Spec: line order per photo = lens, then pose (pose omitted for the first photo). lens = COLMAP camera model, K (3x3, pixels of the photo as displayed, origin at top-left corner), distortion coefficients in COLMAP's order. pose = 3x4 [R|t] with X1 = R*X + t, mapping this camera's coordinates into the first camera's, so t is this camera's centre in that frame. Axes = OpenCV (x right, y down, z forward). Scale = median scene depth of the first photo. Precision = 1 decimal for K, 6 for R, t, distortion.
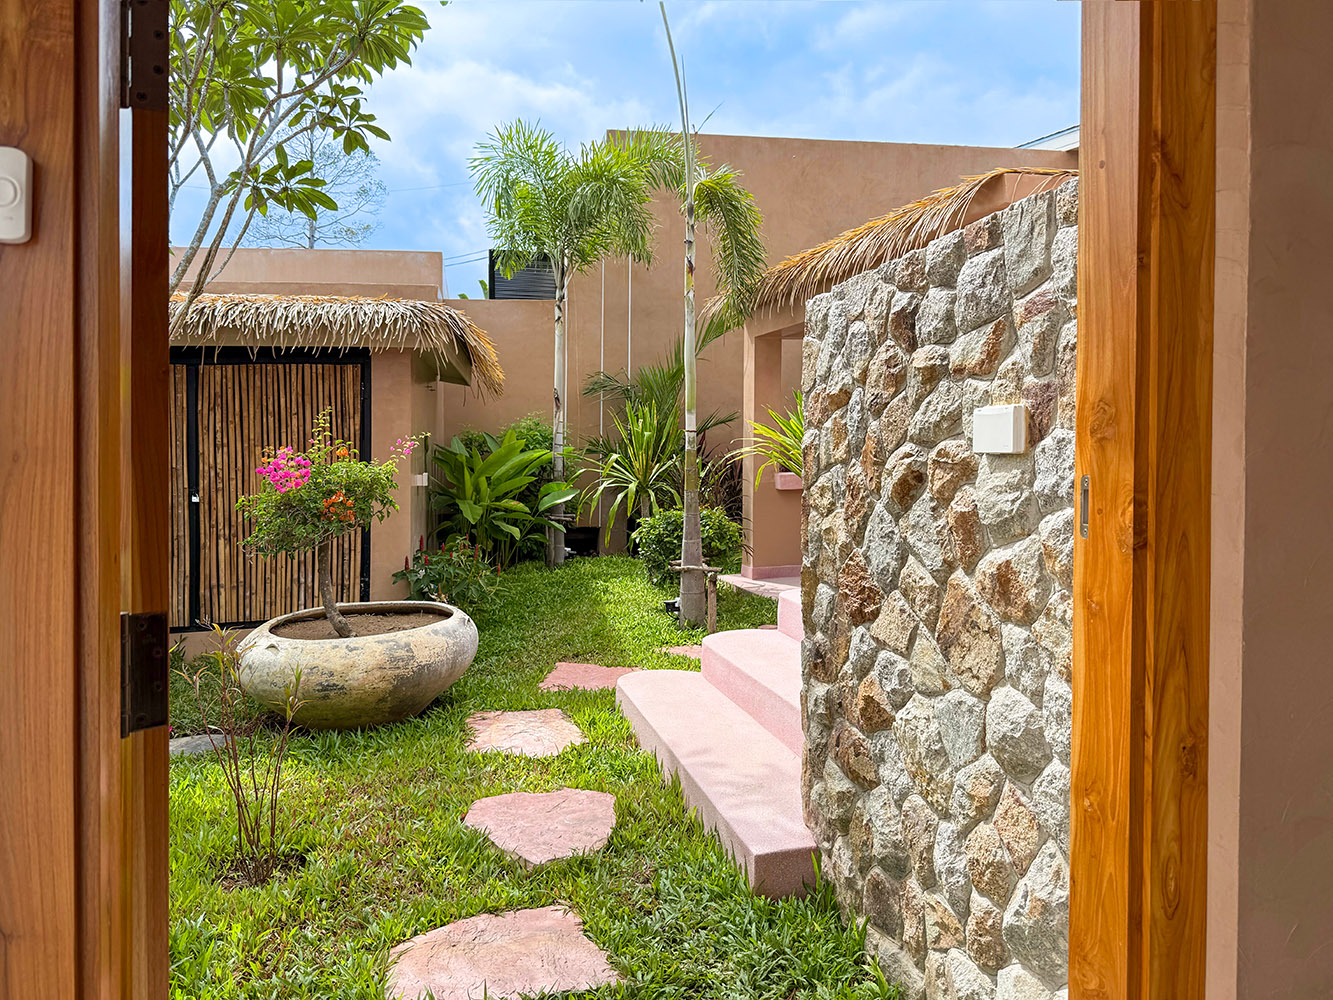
lens RADIAL K [[966.5, 0, 581.4], [0, 966.5, 458.4], [0, 0, 1]] dist [0.056186, -0.080640]
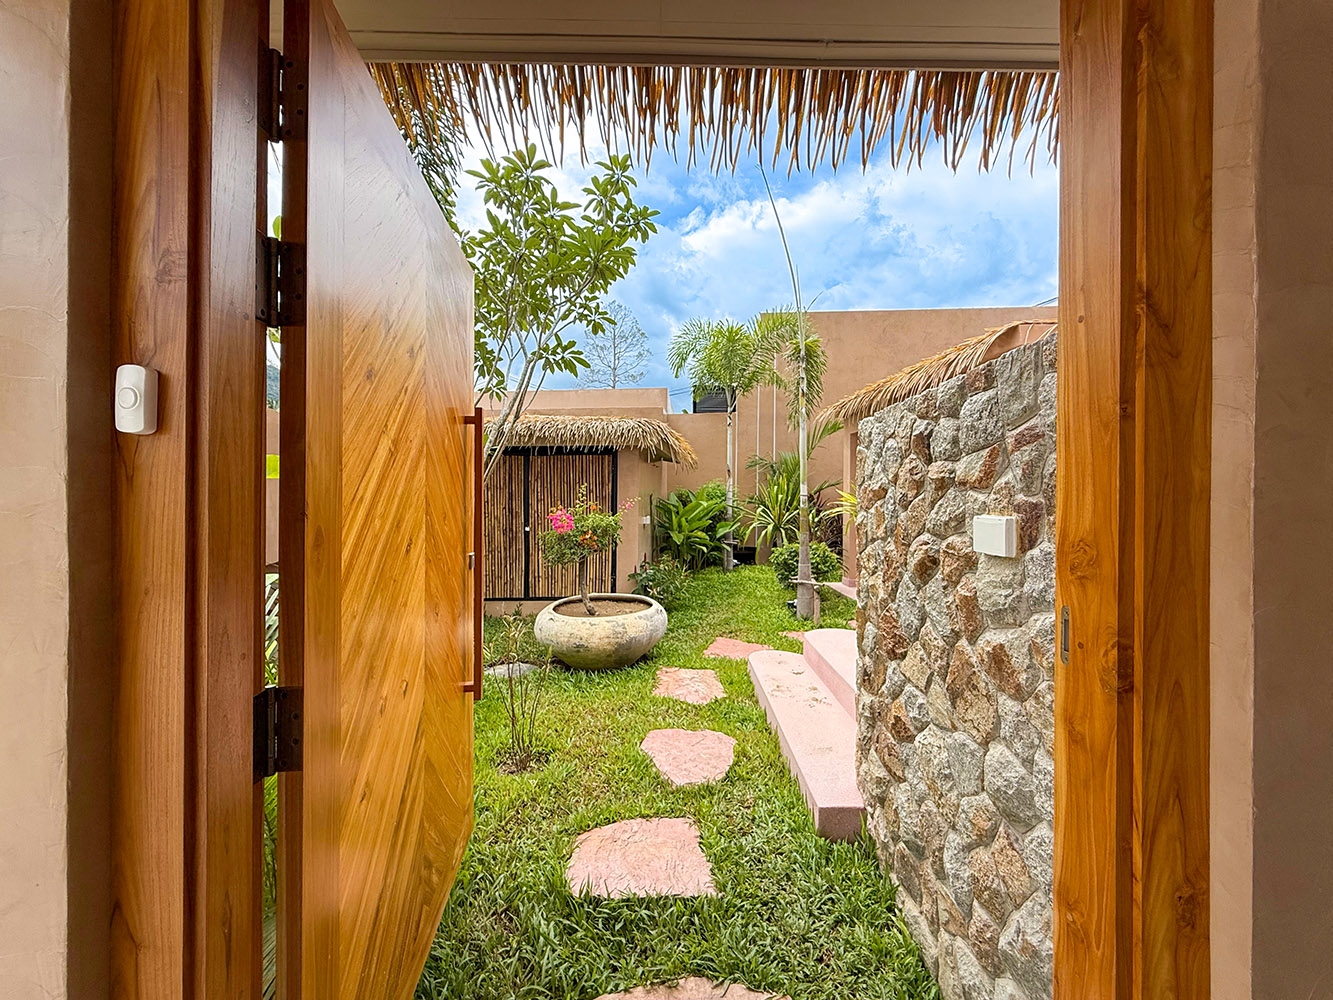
lens RADIAL K [[536.2, 0, 637.6], [0, 536.2, 488.2], [0, 0, 1]] dist [-0.001148, -0.000172]
pose [[0.974436, 0.001753, -0.224658, 0.119600], [-0.005855, 0.999828, -0.017595, -0.063885], [0.224588, 0.018461, 0.974279, 0.200213]]
